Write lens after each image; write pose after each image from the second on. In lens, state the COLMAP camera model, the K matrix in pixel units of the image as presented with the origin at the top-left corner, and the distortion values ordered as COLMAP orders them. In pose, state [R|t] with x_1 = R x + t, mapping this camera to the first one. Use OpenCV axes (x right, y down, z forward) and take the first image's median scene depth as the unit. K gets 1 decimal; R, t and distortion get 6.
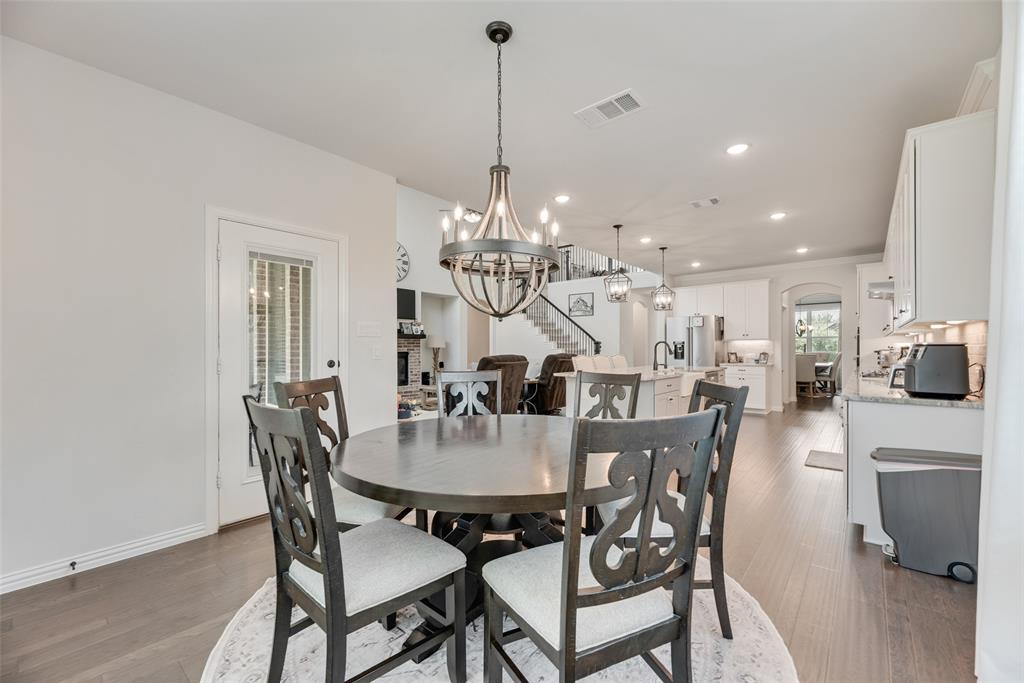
lens RADIAL K [[413.6, 0, 513.8], [0, 413.6, 345.6], [0, 0, 1]] dist [-0.002380, -0.000046]
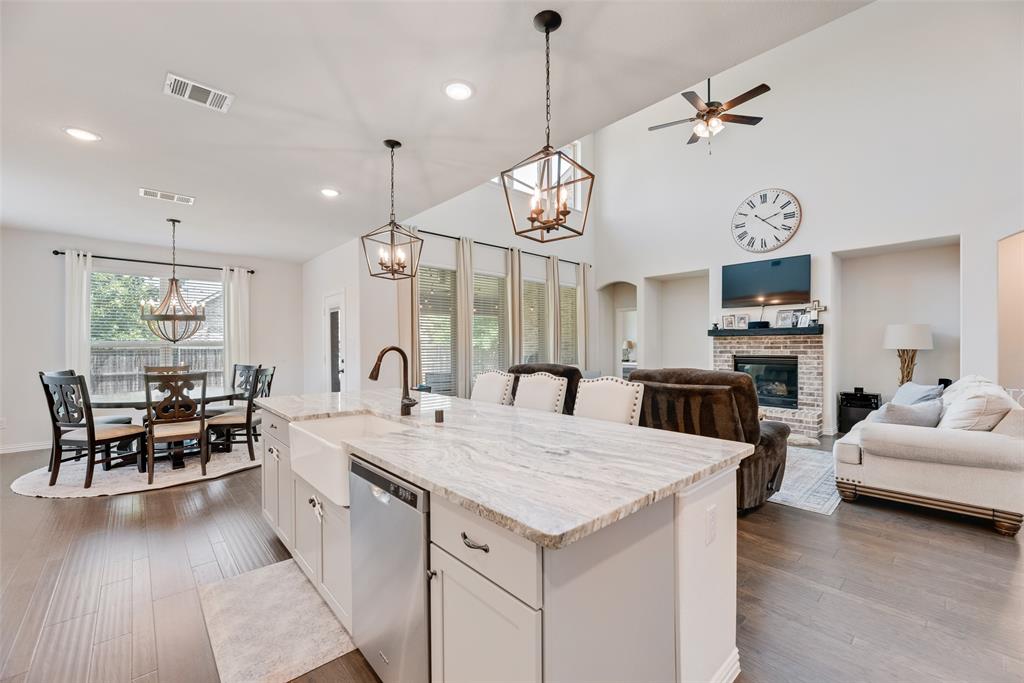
lens RADIAL K [[417.0, 0, 512.7], [0, 417.0, 345.4], [0, 0, 1]] dist [-0.000270, -0.000276]
pose [[-0.124478, 0.002290, -0.992220, 0.424007], [0.011190, 0.999937, 0.000904, -0.006171], [0.992159, -0.010990, -0.124496, 0.653499]]
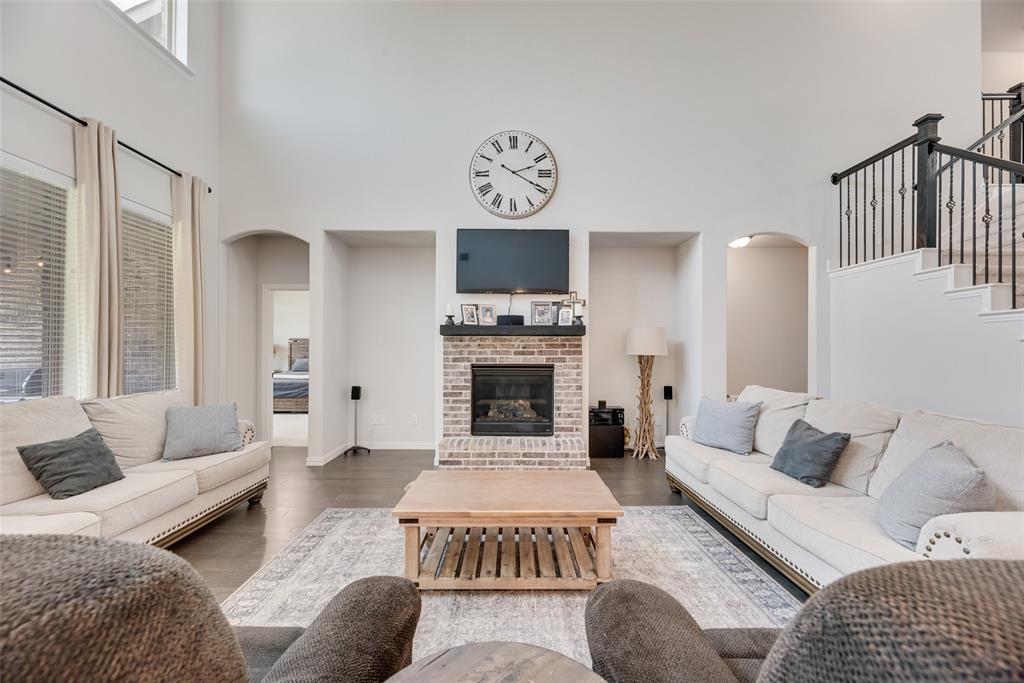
lens RADIAL K [[413.6, 0, 513.8], [0, 413.6, 345.6], [0, 0, 1]] dist [-0.002380, -0.000046]
pose [[0.658404, -0.003001, -0.752659, 0.064554], [0.002667, 0.999995, -0.001654, -0.005336], [0.752660, -0.000918, 0.658408, 0.663716]]
